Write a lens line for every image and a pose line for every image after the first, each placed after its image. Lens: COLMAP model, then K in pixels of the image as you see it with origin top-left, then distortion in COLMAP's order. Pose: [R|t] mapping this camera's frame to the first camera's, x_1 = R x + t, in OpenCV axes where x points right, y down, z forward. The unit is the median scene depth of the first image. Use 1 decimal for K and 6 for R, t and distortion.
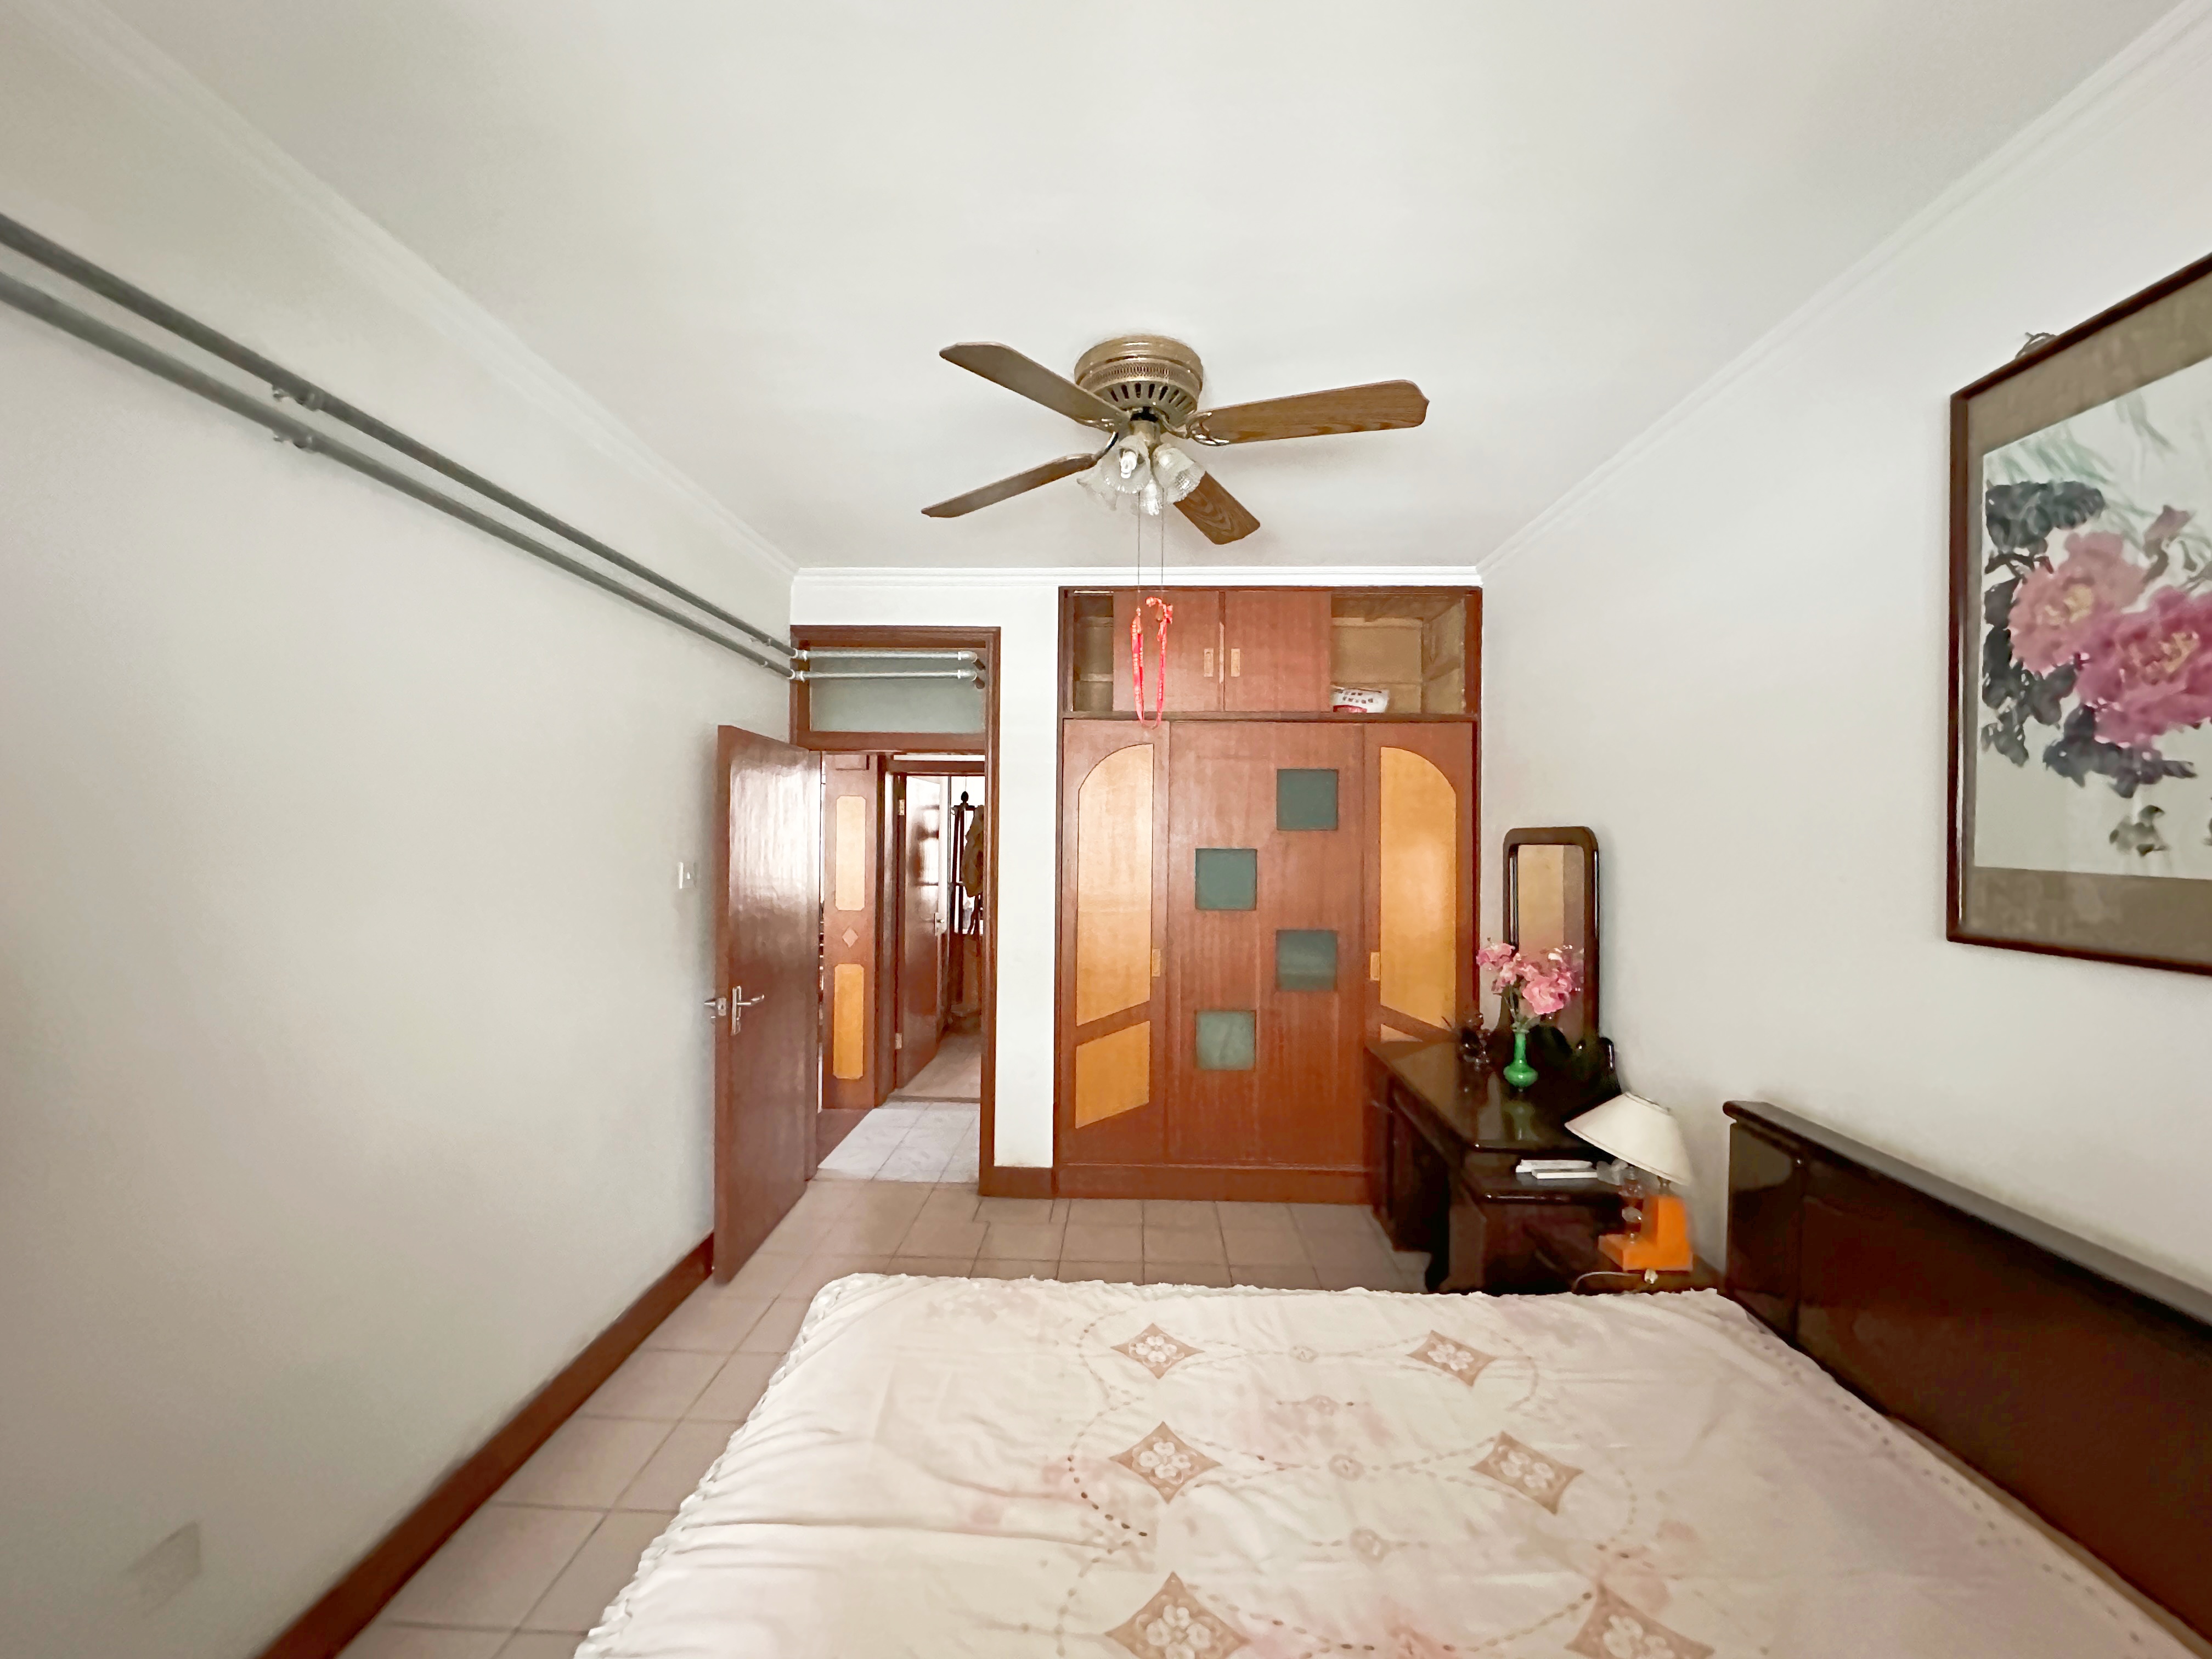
lens RADIAL K [[878.5, 0, 1106.0], [0, 878.5, 829.5], [0, 0, 1]] dist [0.000446, 0.000002]
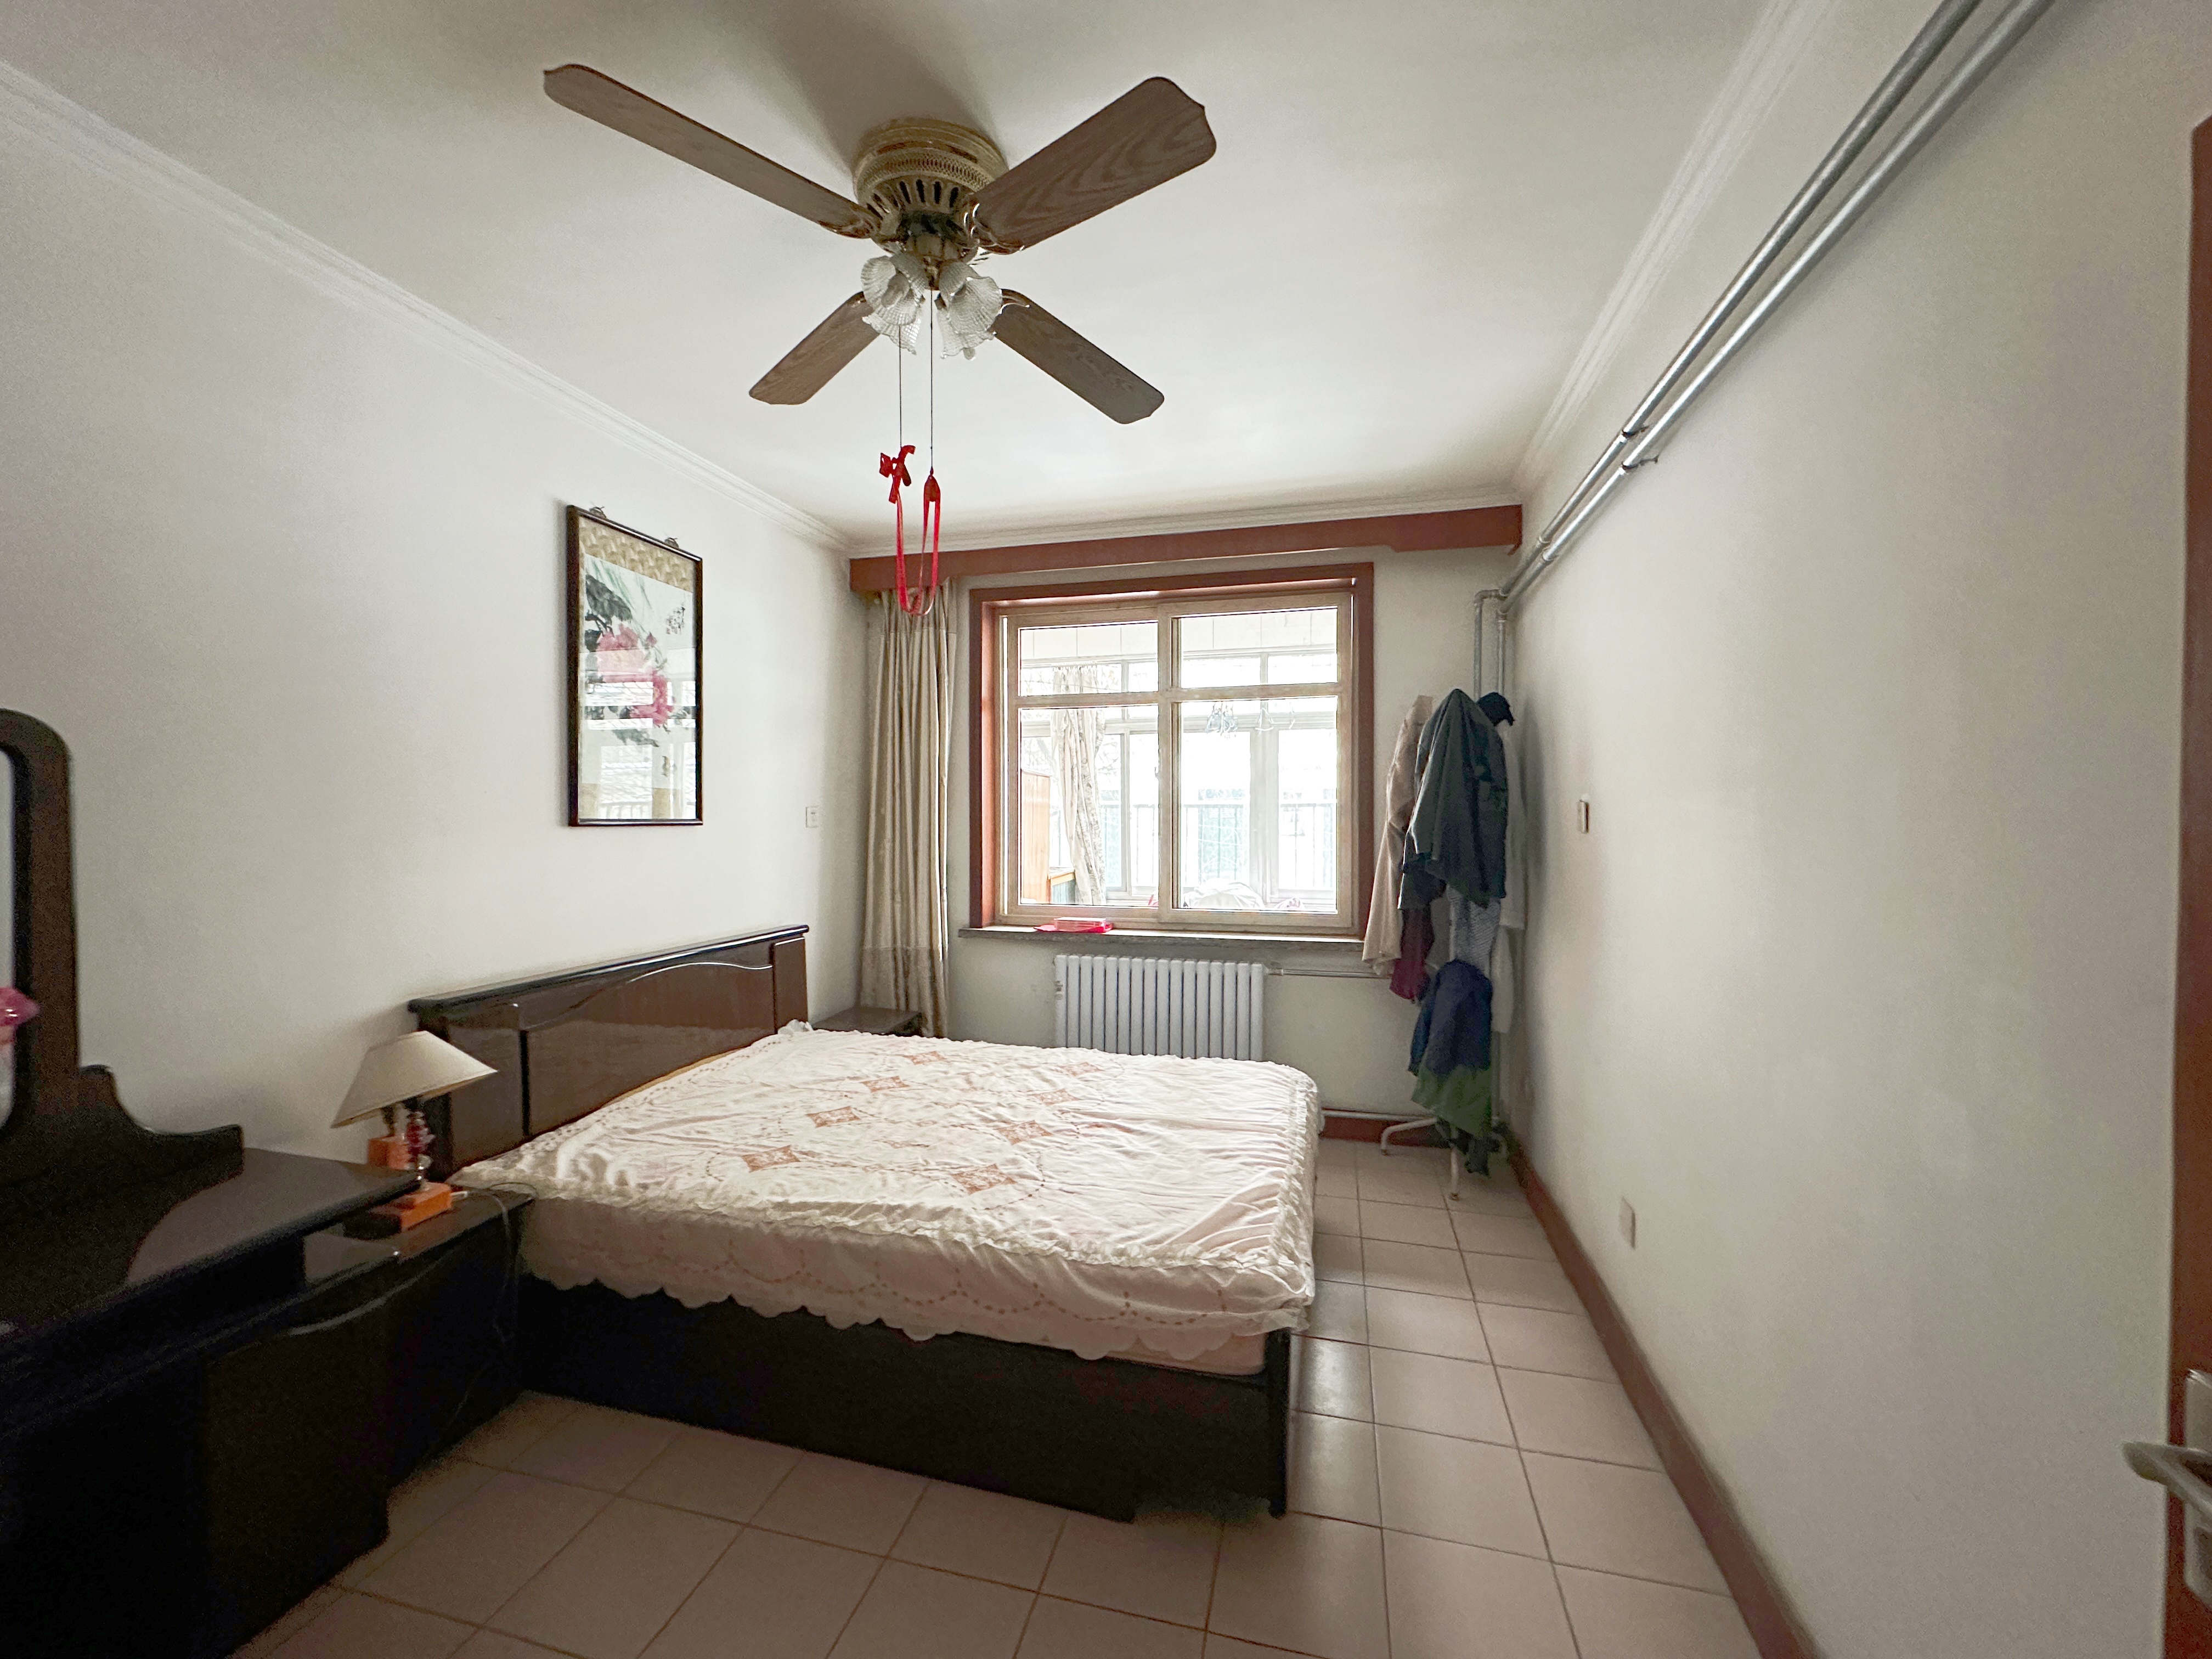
lens RADIAL K [[878.5, 0, 1106.0], [0, 878.5, 829.5], [0, 0, 1]] dist [0.000446, 0.000002]
pose [[-0.977084, -0.013842, 0.212406, -0.441509], [-0.010310, 0.999790, 0.017725, 0.097507], [-0.212606, 0.015129, -0.977021, 2.611416]]
